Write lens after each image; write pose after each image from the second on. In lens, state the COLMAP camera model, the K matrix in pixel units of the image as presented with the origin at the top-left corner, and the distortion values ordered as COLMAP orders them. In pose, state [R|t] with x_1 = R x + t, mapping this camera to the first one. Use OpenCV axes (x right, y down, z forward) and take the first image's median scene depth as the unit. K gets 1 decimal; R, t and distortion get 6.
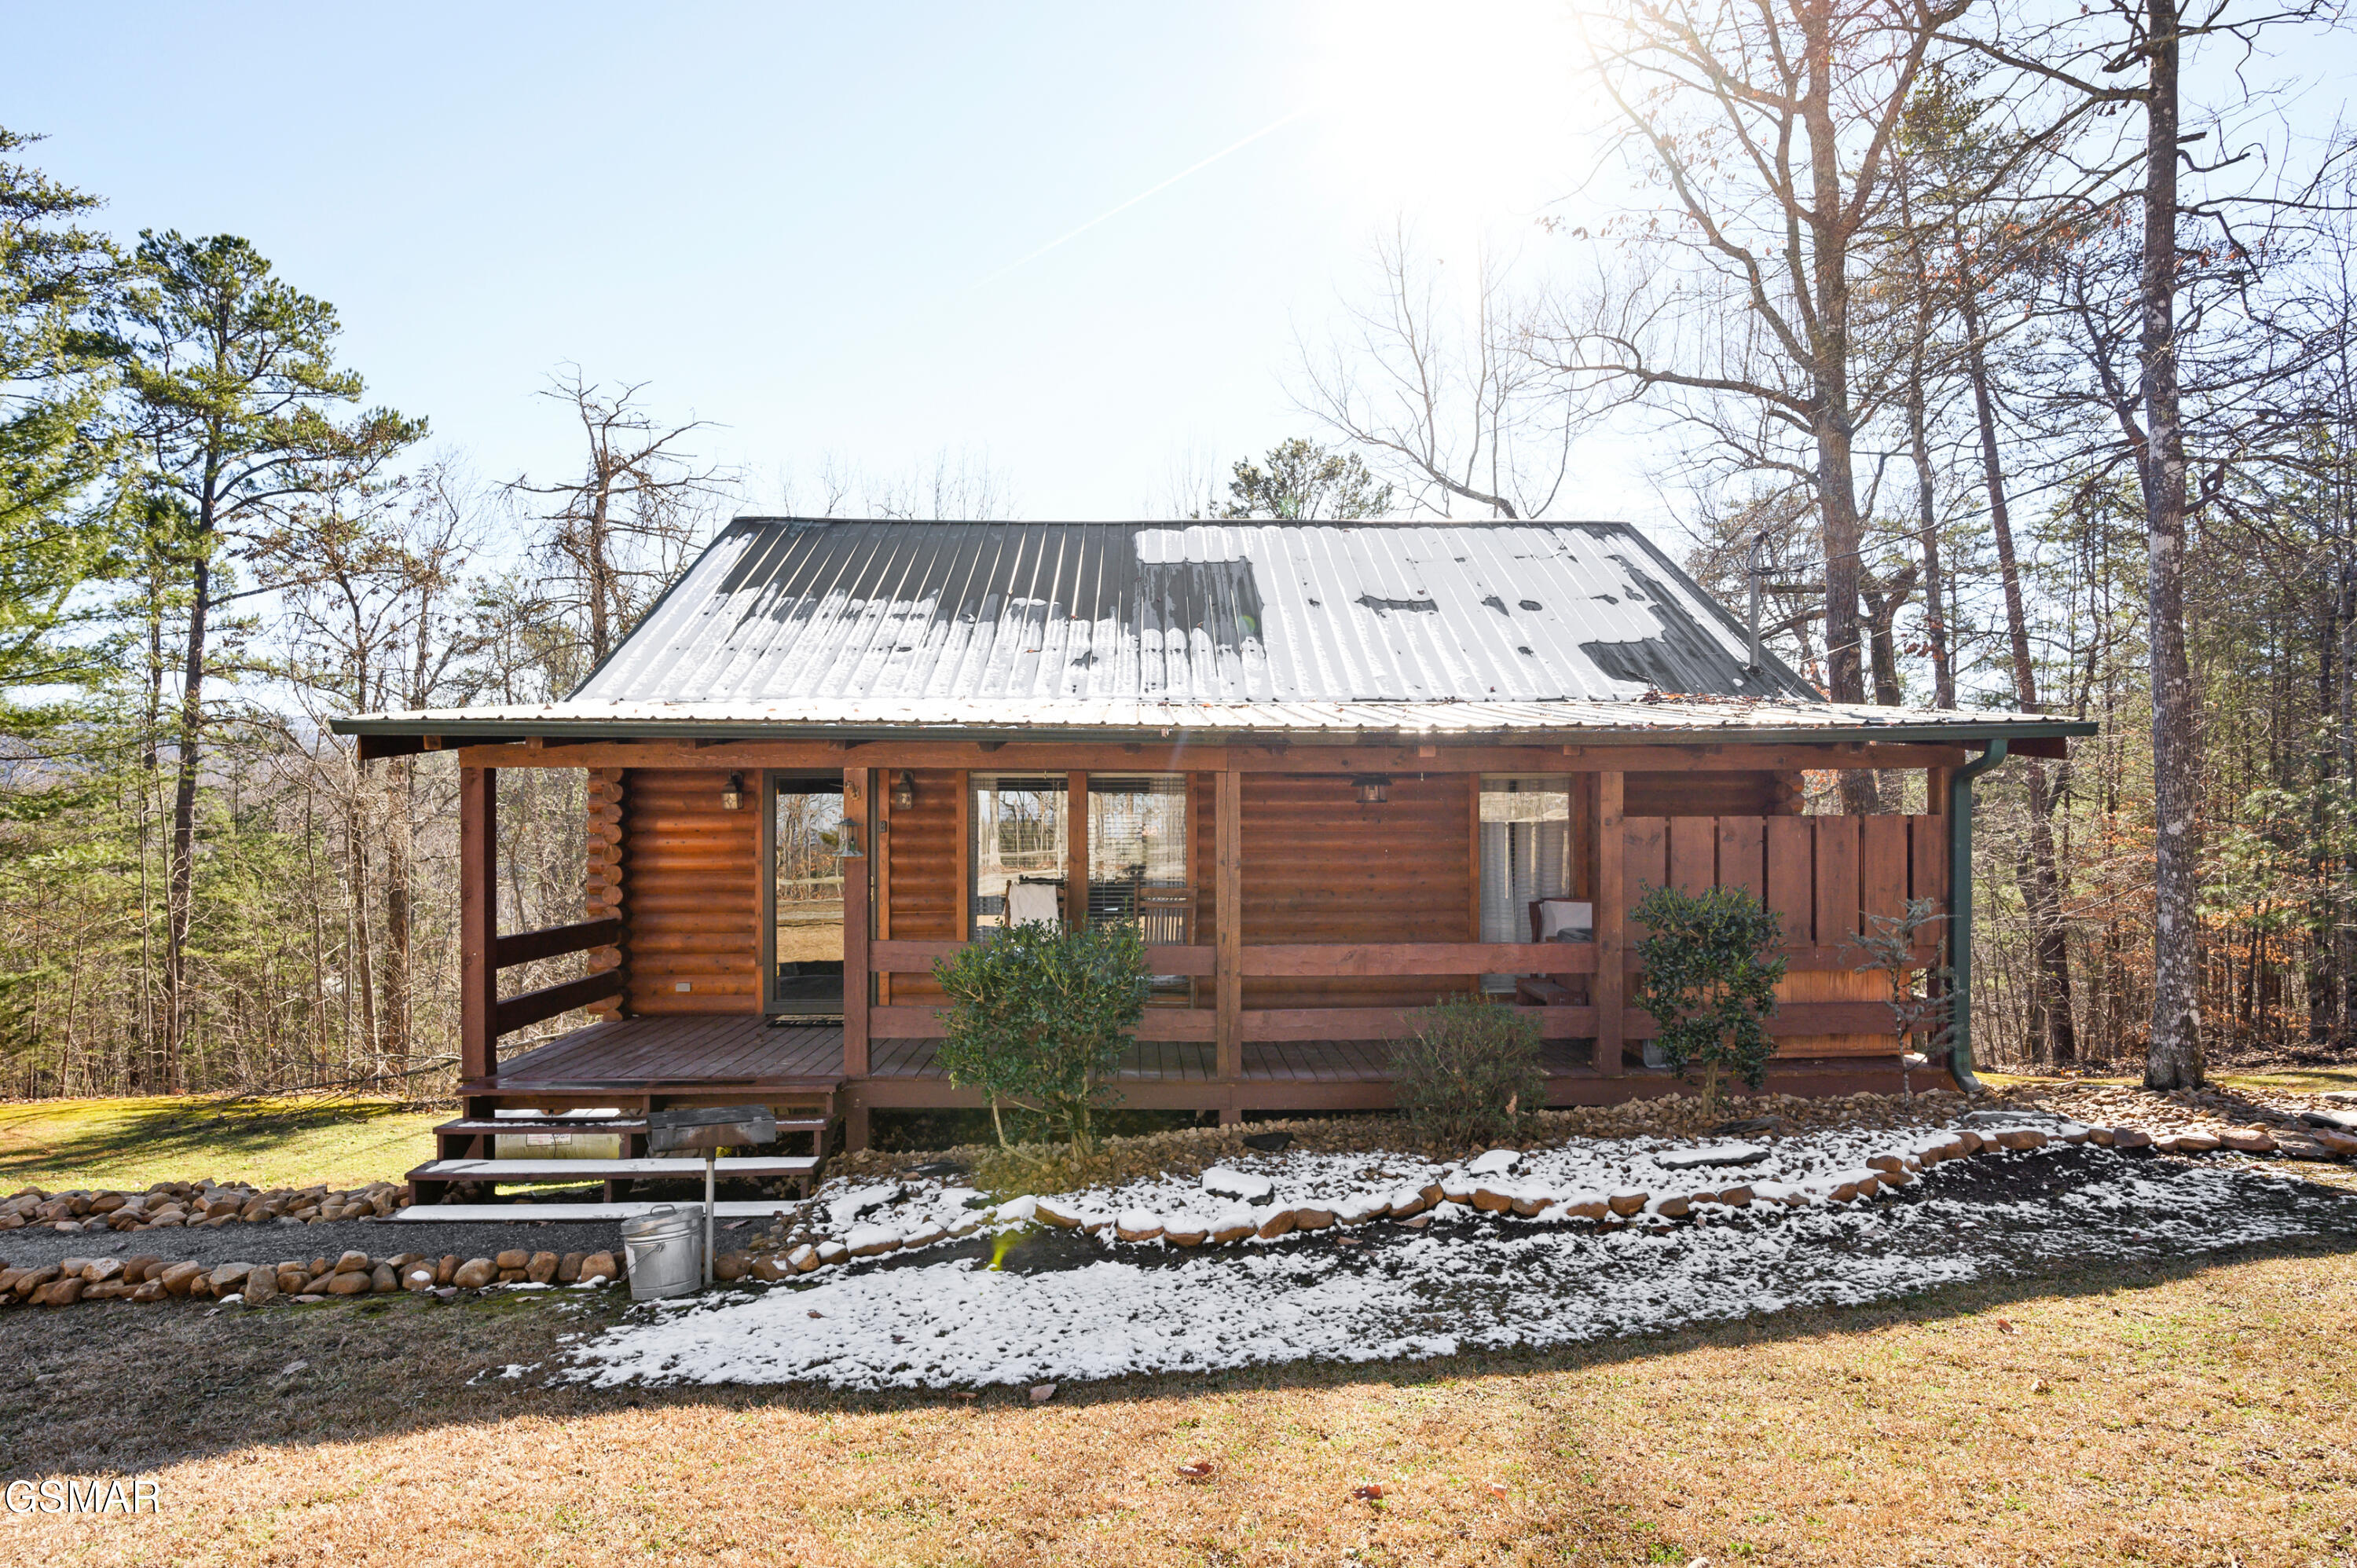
lens RADIAL K [[1234.3, 0, 1178.5], [0, 1234.3, 784.0], [0, 0, 1]] dist [-0.001580, -0.000337]
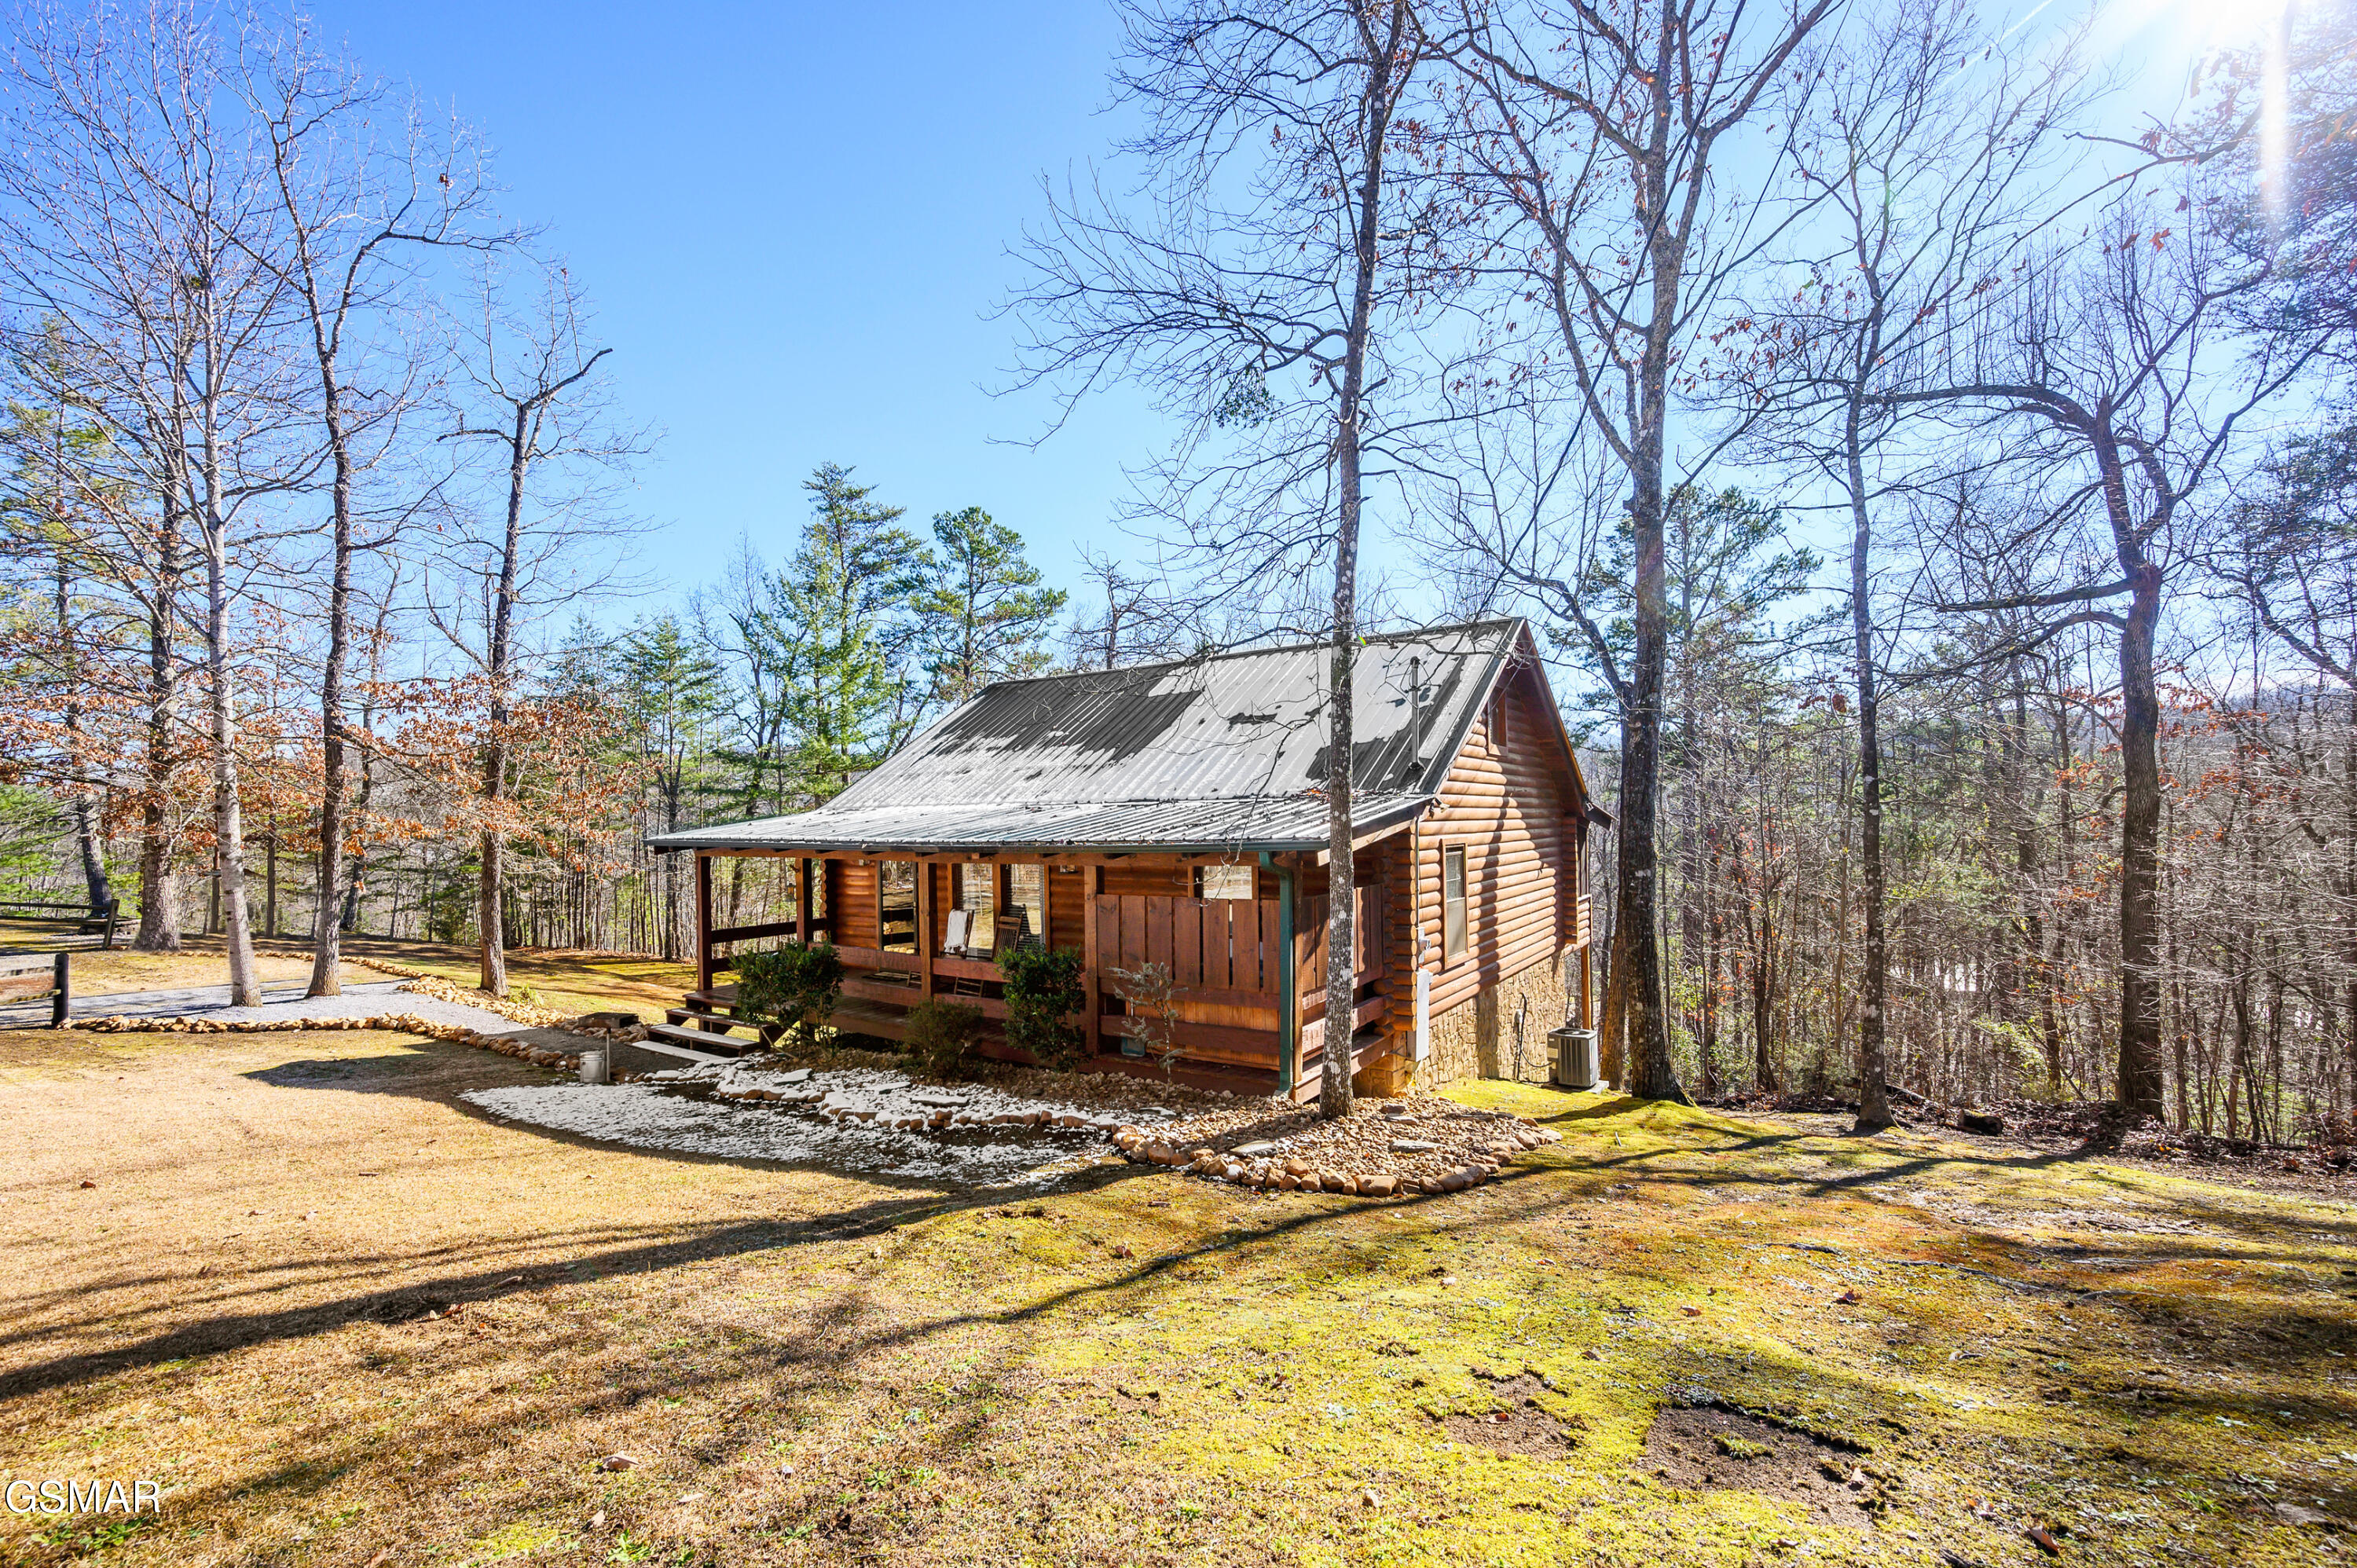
lens RADIAL K [[970.9, 0, 1178.5], [0, 970.9, 784.0], [0, 0, 1]] dist [0.000407, -0.000050]
pose [[0.812498, -0.030291, -0.582177, 0.334452], [0.036780, 0.999323, -0.000664, -0.031481], [0.581803, -0.020873, 0.813062, 0.012613]]
